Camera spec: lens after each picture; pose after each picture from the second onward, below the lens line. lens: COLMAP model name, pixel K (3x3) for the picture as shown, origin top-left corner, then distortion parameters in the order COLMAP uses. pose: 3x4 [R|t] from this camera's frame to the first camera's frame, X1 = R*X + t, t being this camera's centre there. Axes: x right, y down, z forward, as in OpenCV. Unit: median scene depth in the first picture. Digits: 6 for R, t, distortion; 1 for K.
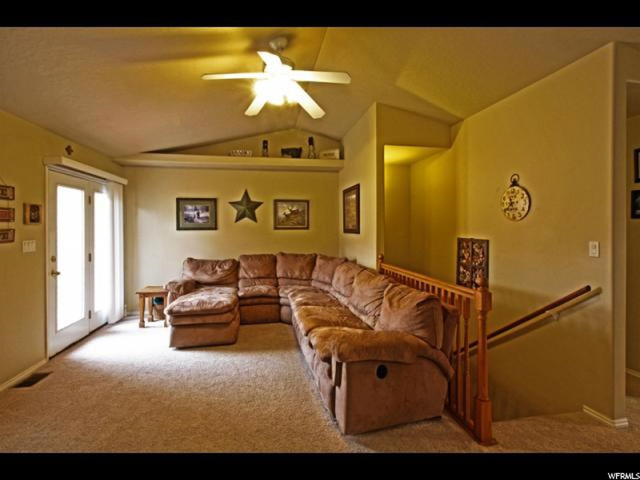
lens RADIAL K [[311.8, 0, 320.0], [0, 311.8, 240.0], [0, 0, 1]] dist [0.000072, 0.000017]
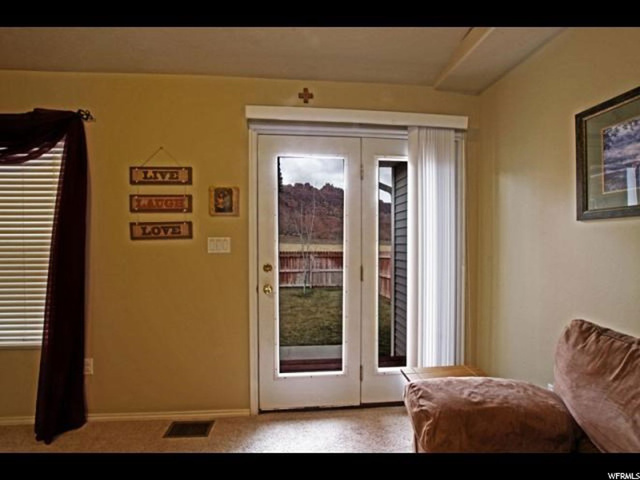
lens RADIAL K [[311.8, 0, 320.0], [0, 311.8, 240.0], [0, 0, 1]] dist [0.000072, 0.000017]
pose [[-0.086924, 0.006072, -0.996196, -0.207859], [-0.039983, 0.999154, 0.009579, -0.008763], [0.995412, 0.040664, -0.086607, 1.220087]]
